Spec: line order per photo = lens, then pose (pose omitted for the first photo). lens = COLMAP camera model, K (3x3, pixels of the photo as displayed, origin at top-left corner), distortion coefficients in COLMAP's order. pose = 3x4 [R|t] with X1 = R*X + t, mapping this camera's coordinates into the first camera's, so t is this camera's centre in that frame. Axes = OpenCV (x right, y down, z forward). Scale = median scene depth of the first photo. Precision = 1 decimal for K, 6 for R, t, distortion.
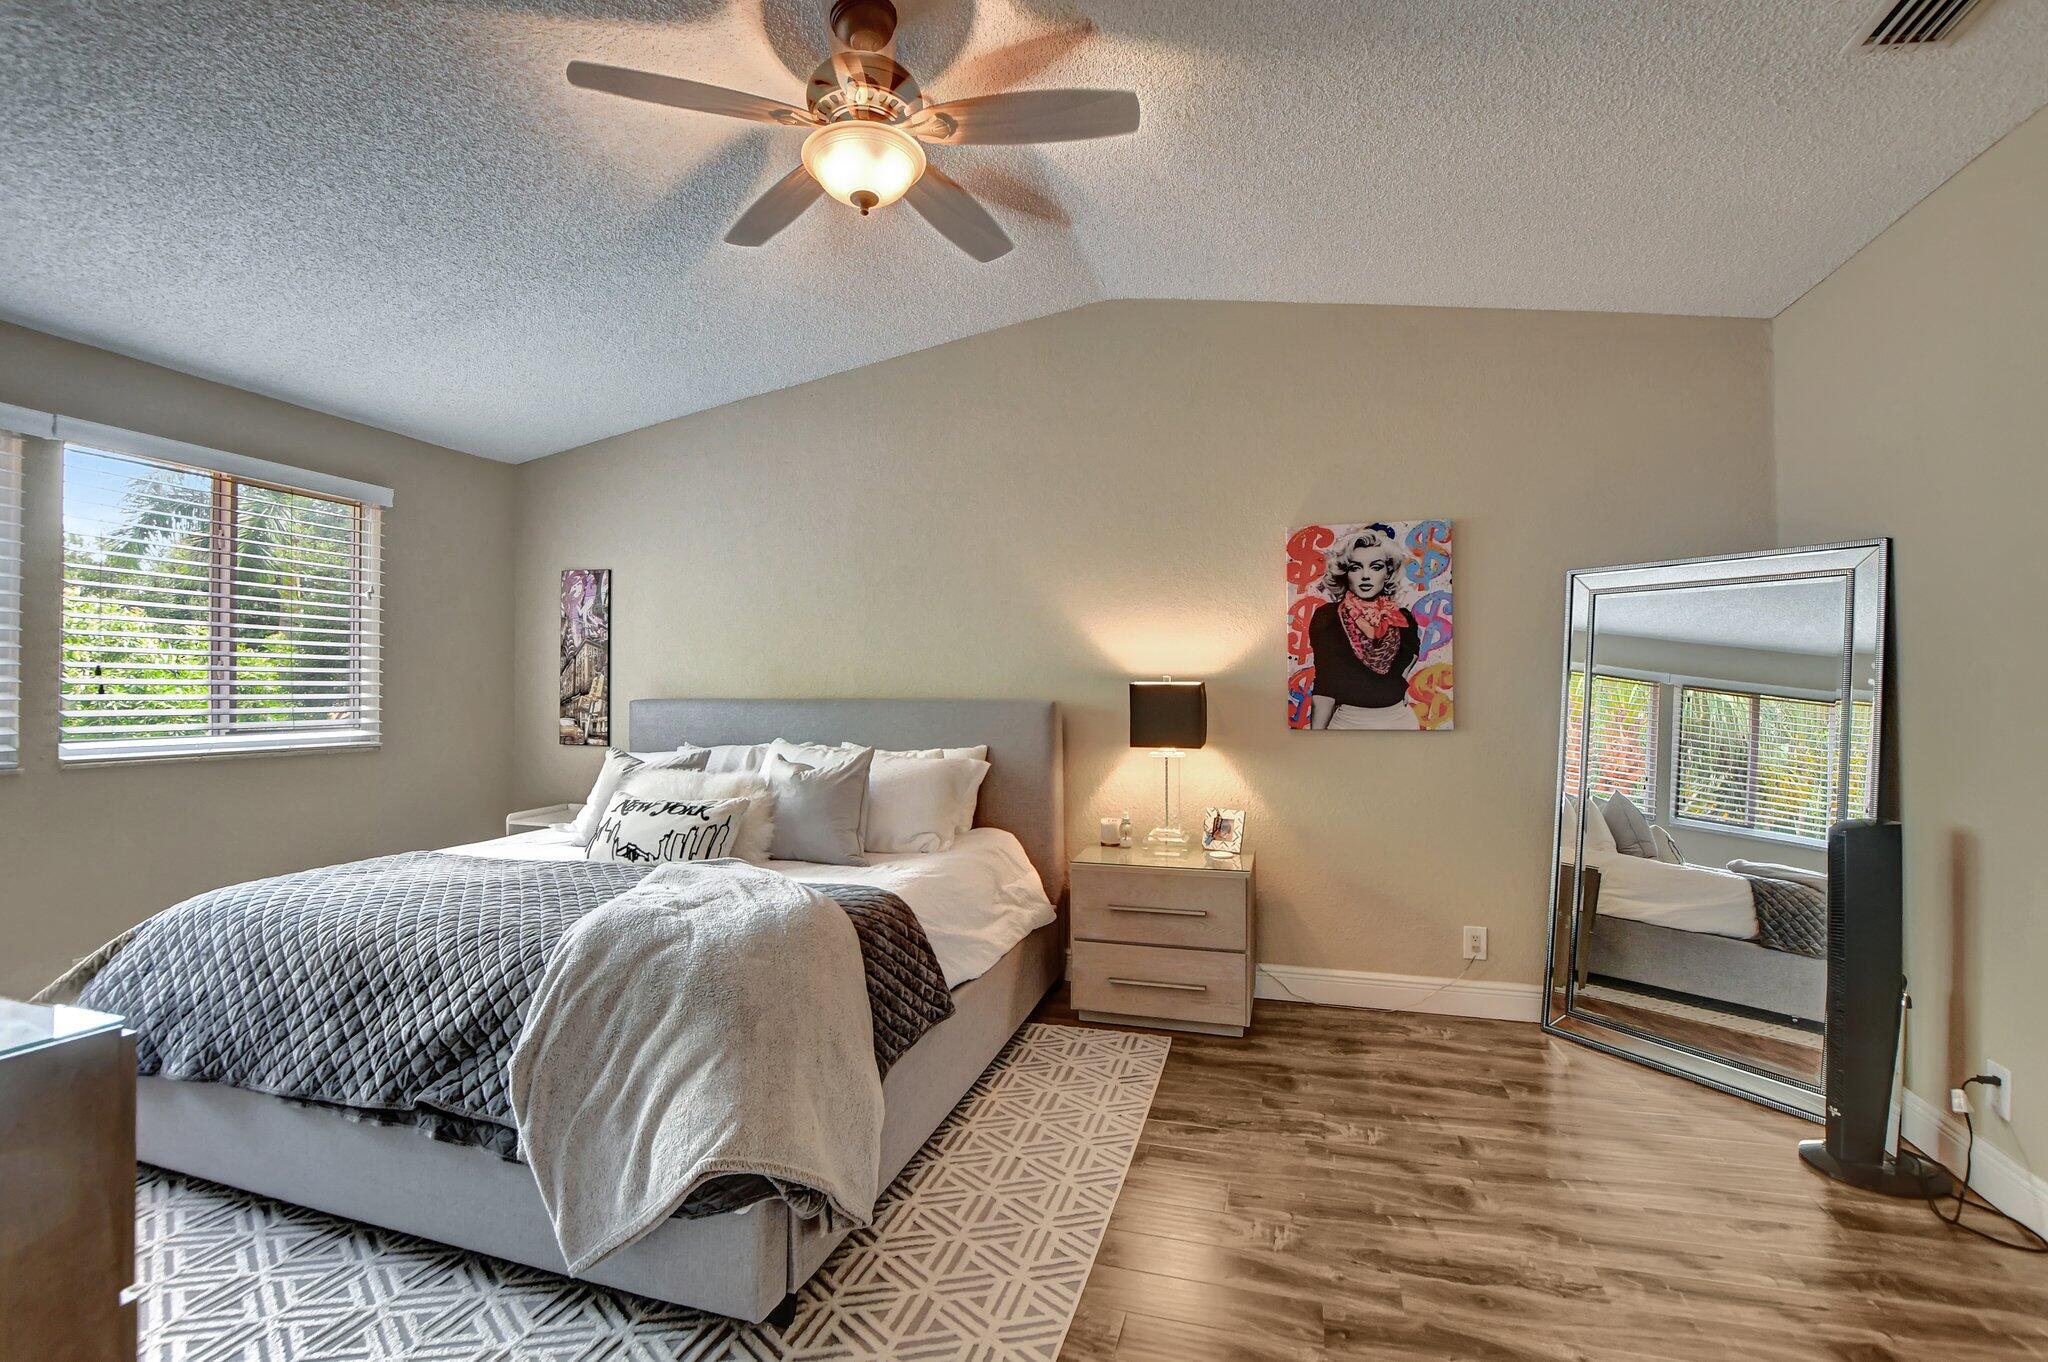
lens RADIAL K [[926.8, 0, 929.2], [0, 926.8, 667.1], [0, 0, 1]] dist [-0.007026, -0.003566]
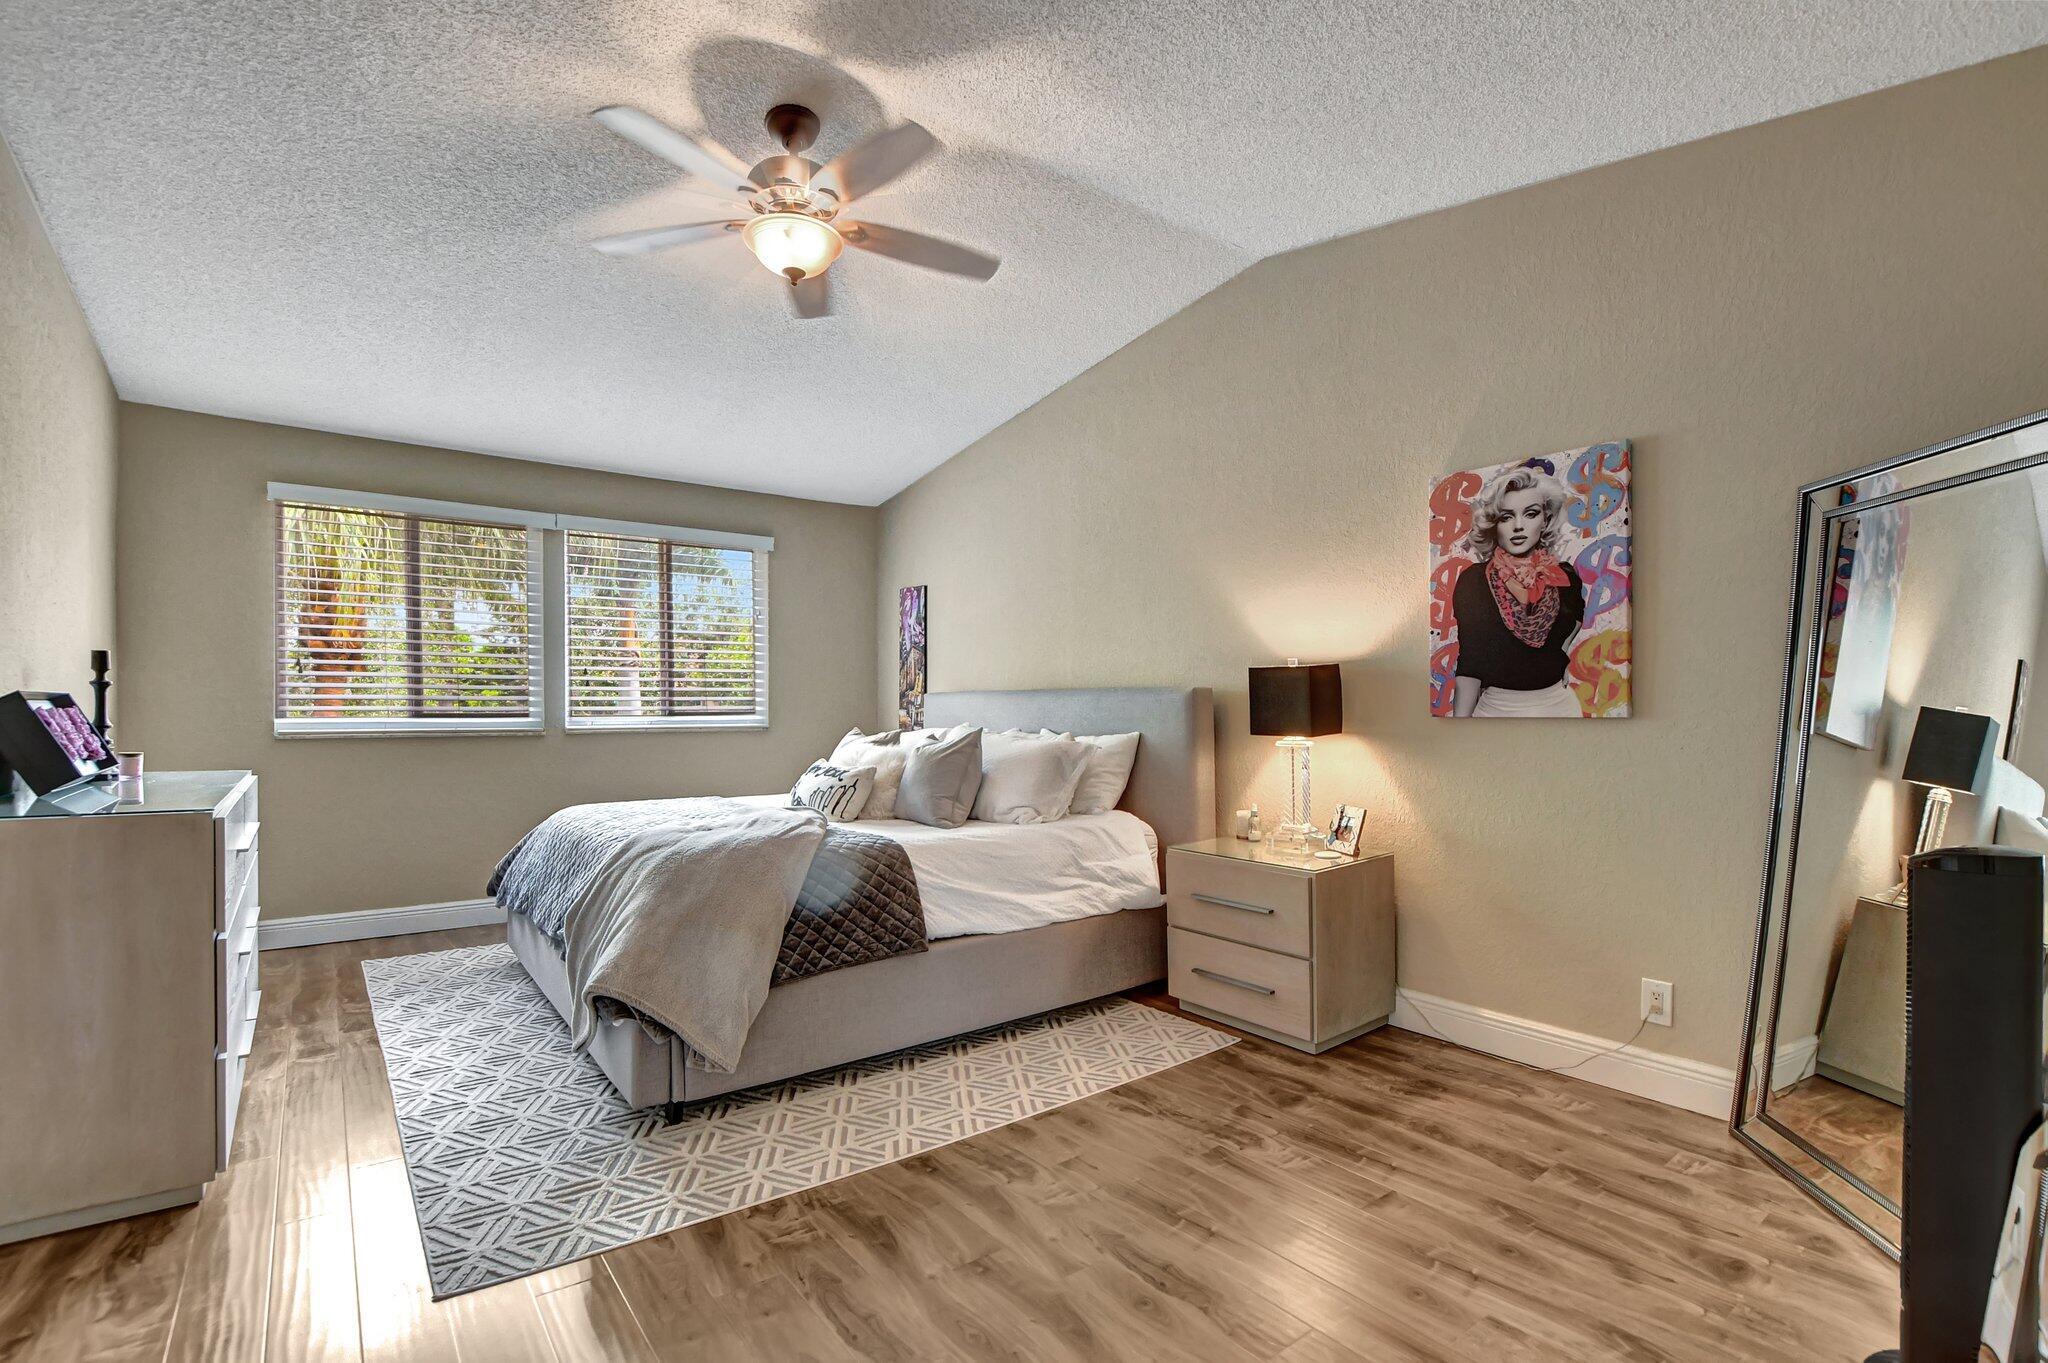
lens RADIAL K [[926.8, 0, 1007.0], [0, 926.8, 692.6], [0, 0, 1]] dist [-0.007026, -0.003566]
pose [[0.822185, -0.006414, -0.569184, 0.569009], [0.013803, 0.999867, 0.008671, 0.033139], [0.569053, -0.014986, 0.822164, 0.087760]]
